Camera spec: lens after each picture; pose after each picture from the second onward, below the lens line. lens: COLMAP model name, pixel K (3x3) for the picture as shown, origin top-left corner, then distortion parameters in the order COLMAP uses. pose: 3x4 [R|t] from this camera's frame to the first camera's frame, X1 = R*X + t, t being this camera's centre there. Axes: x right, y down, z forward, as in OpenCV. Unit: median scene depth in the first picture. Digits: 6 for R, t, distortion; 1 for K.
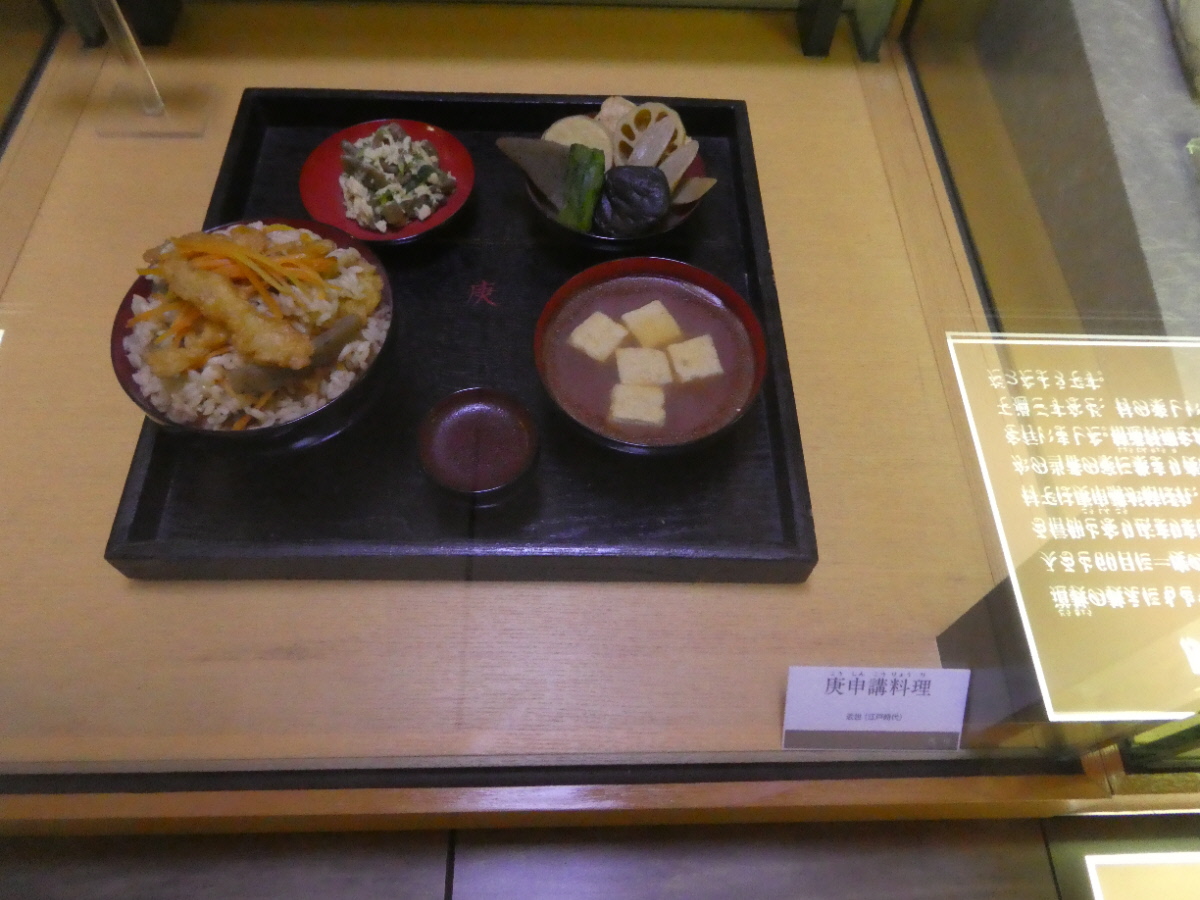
lens RADIAL K [[837.7, 0, 593.2], [0, 837.7, 451.8], [0, 0, 1]] dist [-0.013470, -0.008437]
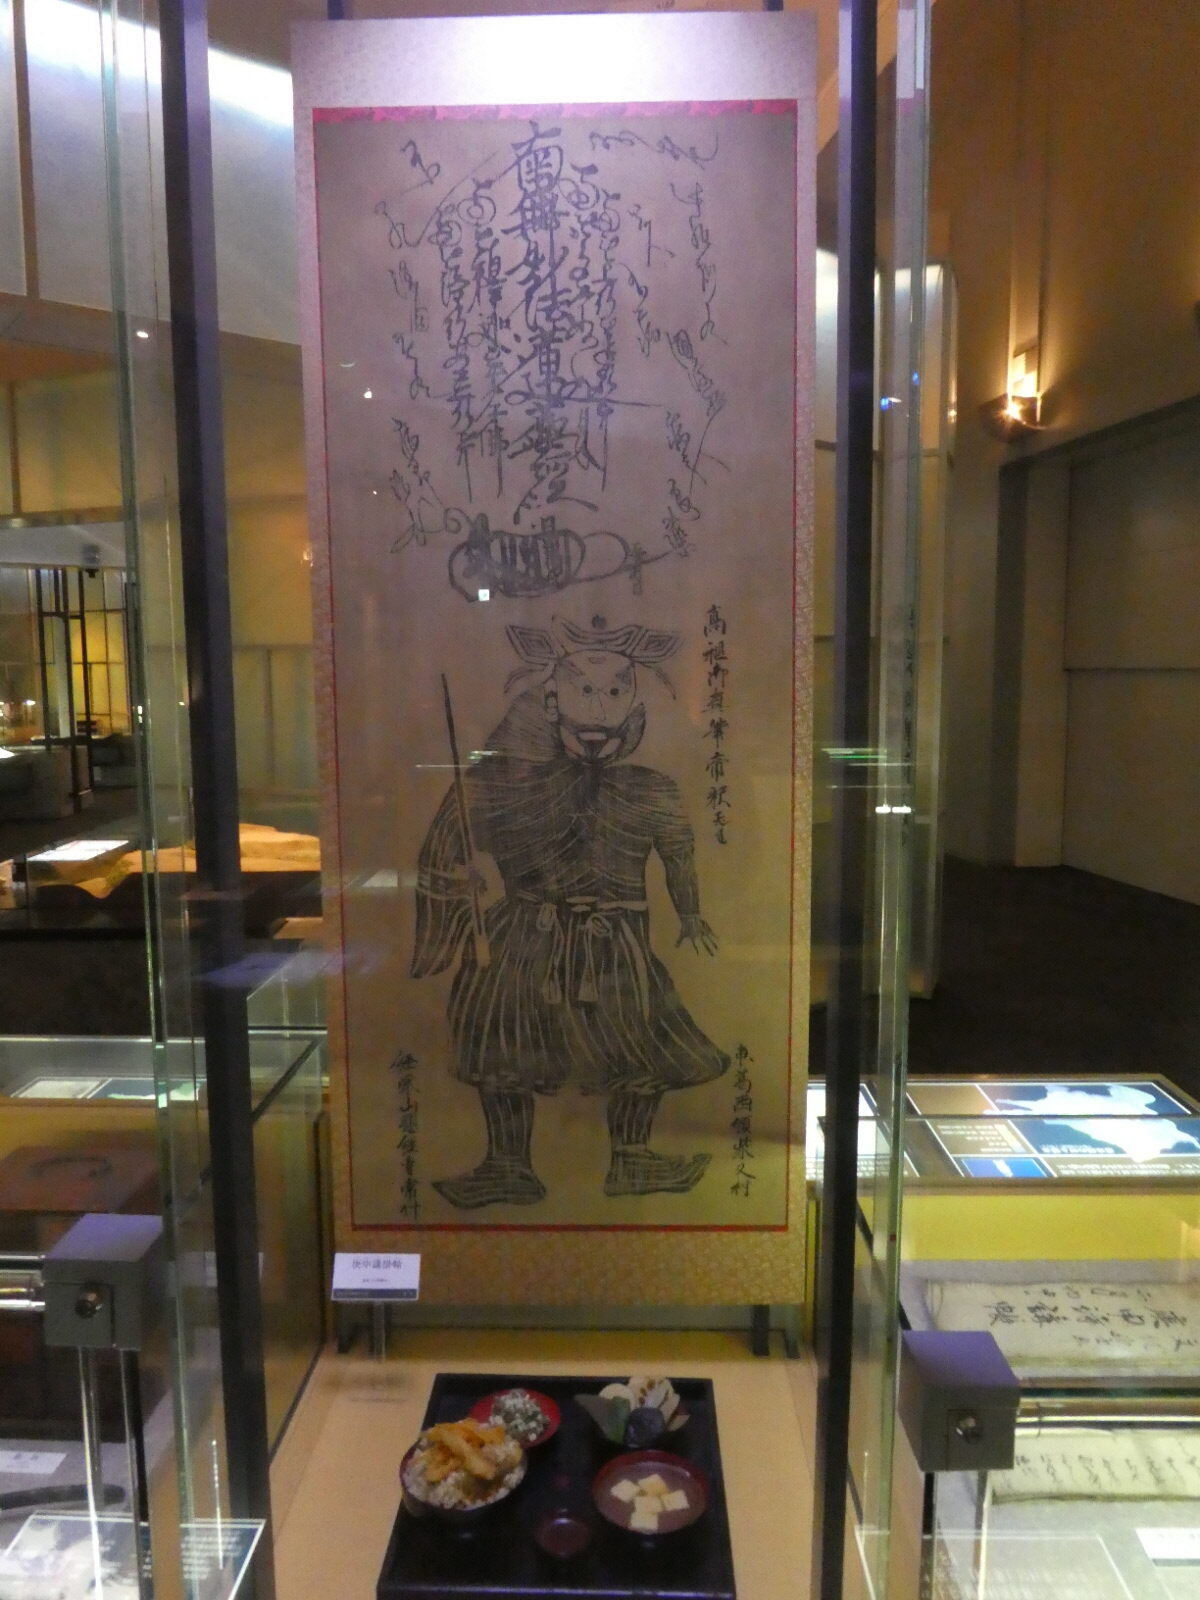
lens RADIAL K [[1116.9, 0, 612.3], [0, 1116.9, 813.0], [0, 0, 1]] dist [-0.013470, -0.008437]
pose [[0.999085, -0.027377, -0.032847, 0.094092], [-0.010423, 0.589073, -0.808013, 0.920870], [0.041470, 0.807616, 0.588249, -1.613369]]
